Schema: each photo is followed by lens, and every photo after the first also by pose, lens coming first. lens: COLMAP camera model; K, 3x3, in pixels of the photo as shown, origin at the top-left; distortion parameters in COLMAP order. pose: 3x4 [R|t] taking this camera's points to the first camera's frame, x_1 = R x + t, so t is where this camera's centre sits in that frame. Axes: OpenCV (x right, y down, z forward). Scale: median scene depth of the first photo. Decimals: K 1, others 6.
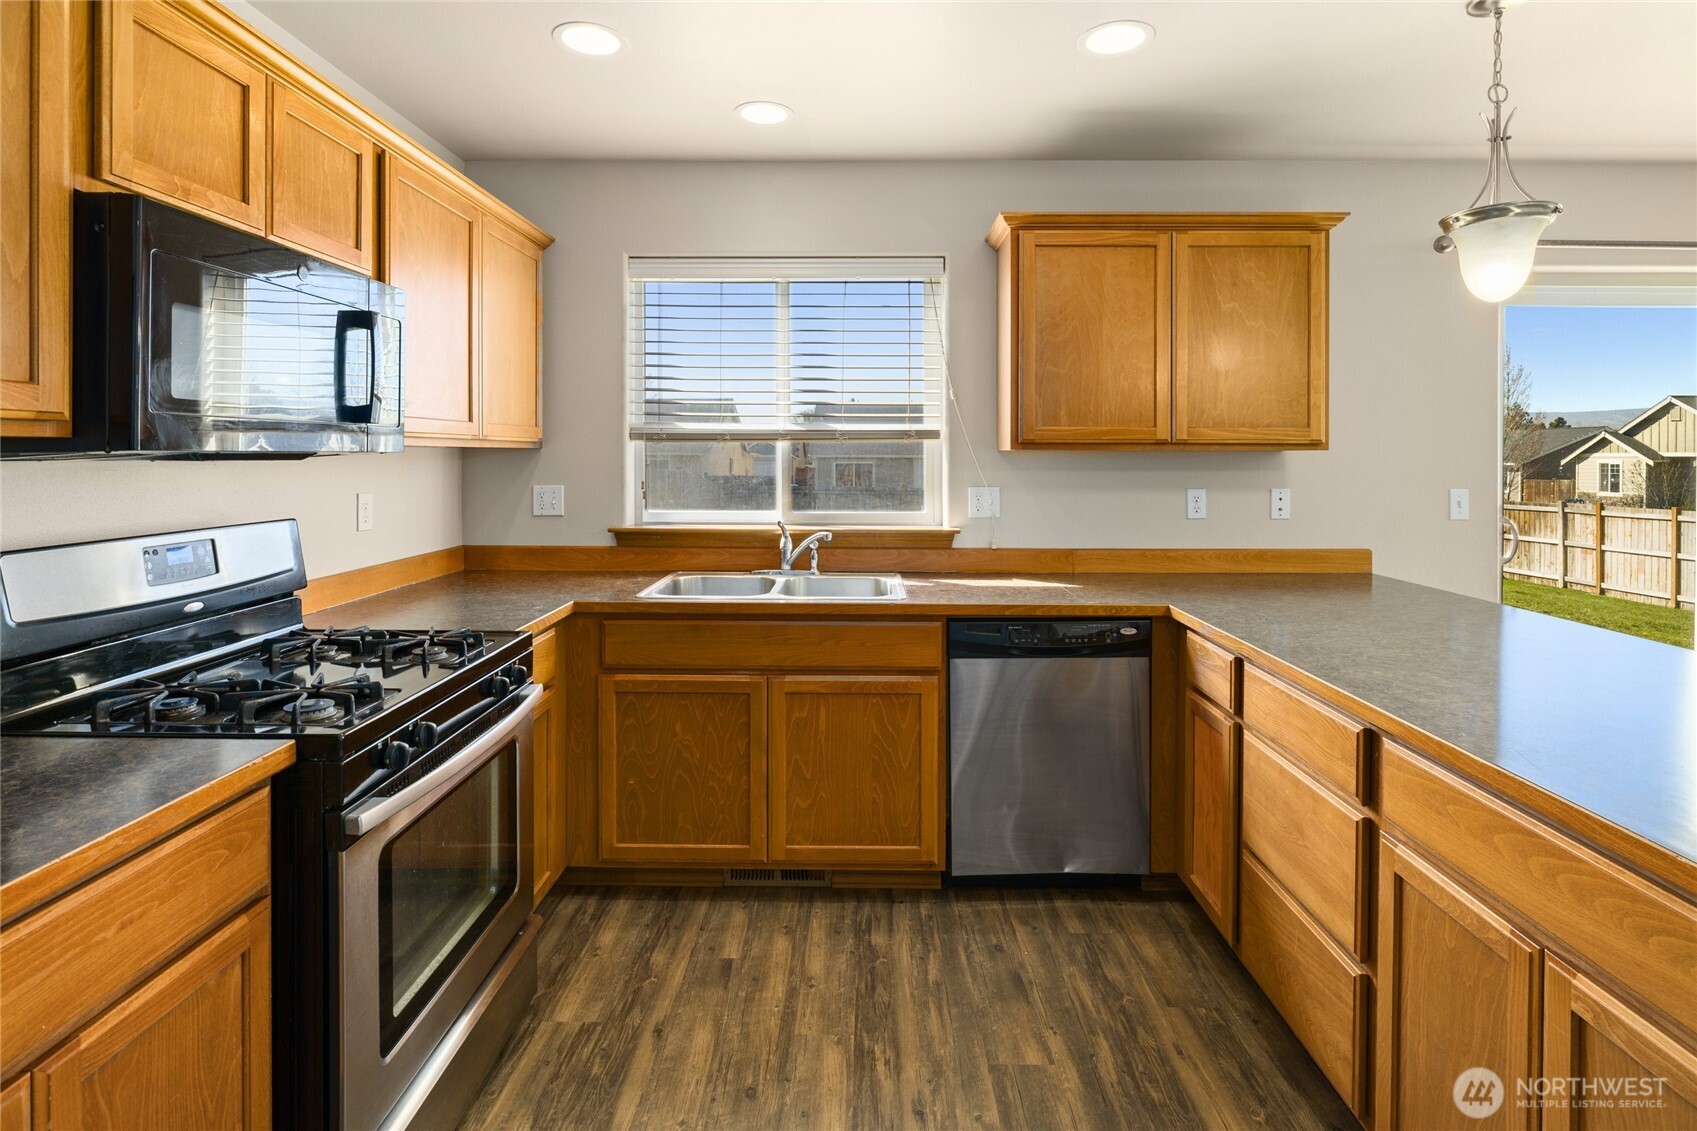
lens RADIAL K [[823.6, 0, 844.1], [0, 823.6, 487.1], [0, 0, 1]] dist [-0.002268, -0.000548]
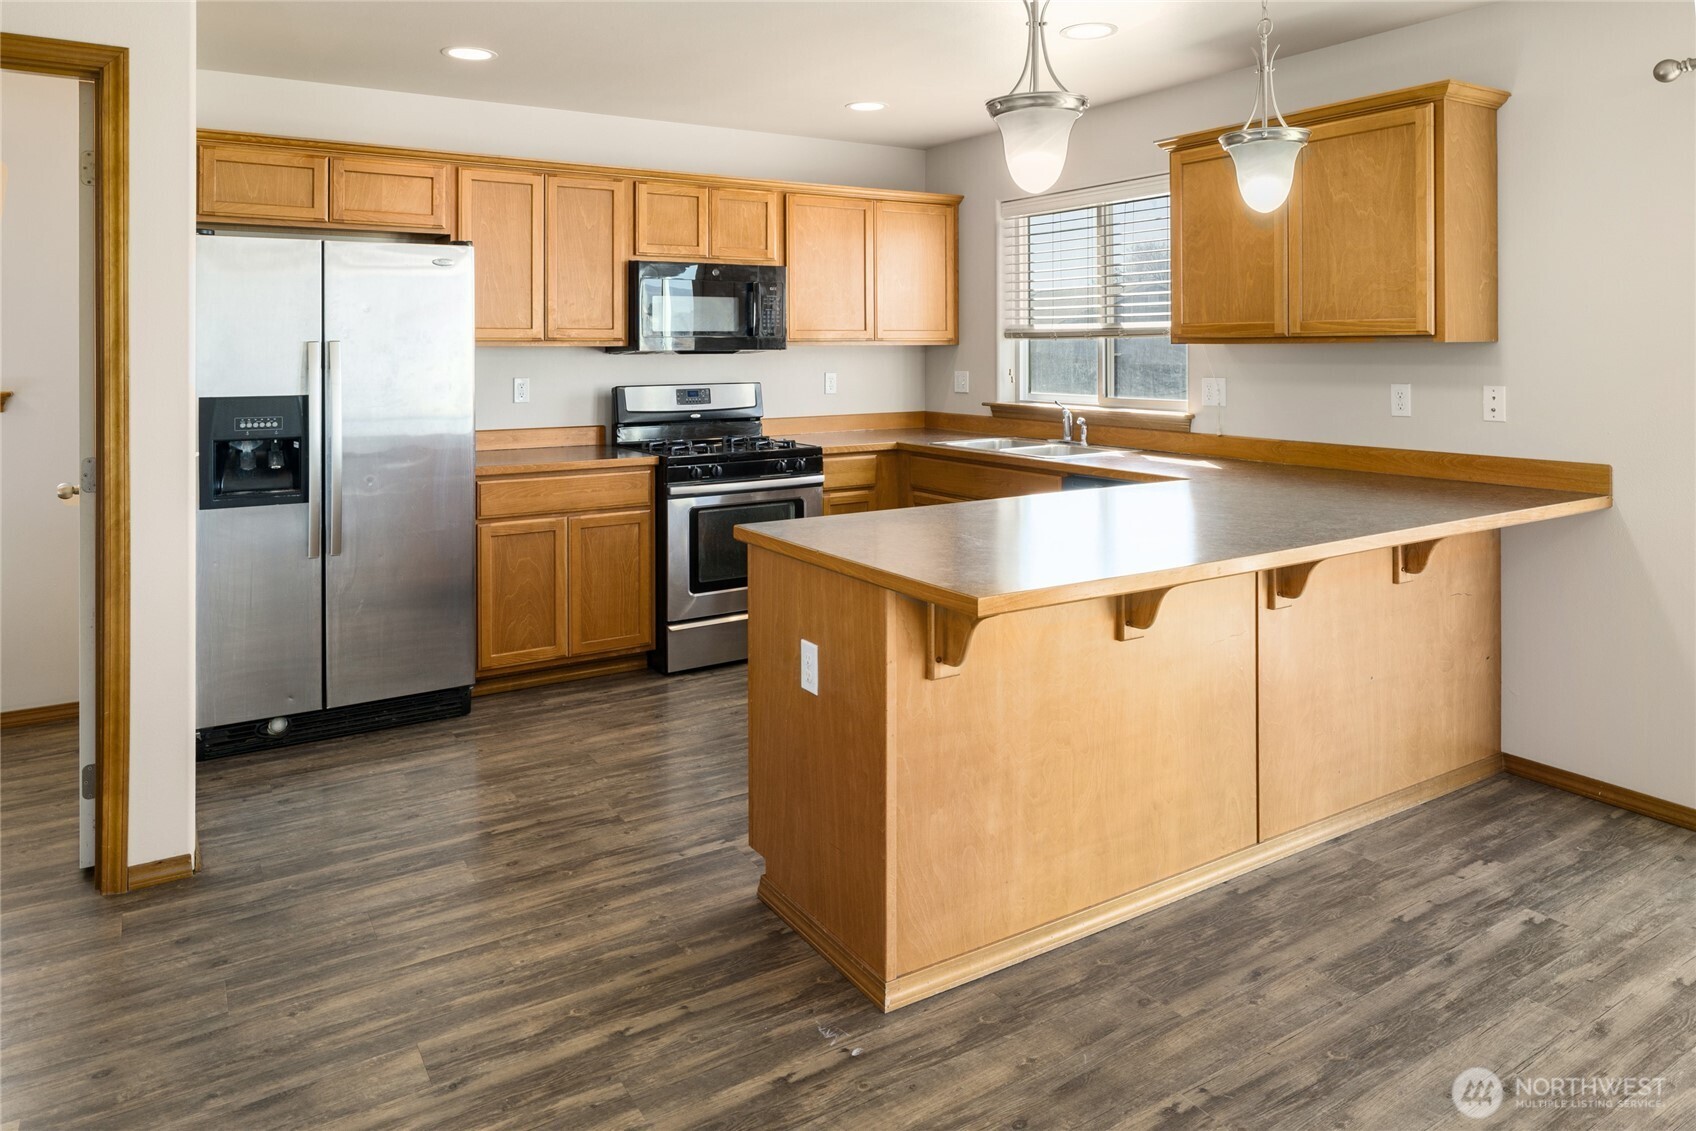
lens RADIAL K [[1074.5, 0, 845.7], [0, 1074.5, 433.3], [0, 0, 1]] dist [0.042301, -0.116111]
pose [[0.548304, 0.061247, -0.834034, 1.105521], [-0.026111, 0.998082, 0.056129, 0.005911], [0.835872, -0.008998, 0.548851, -0.187331]]
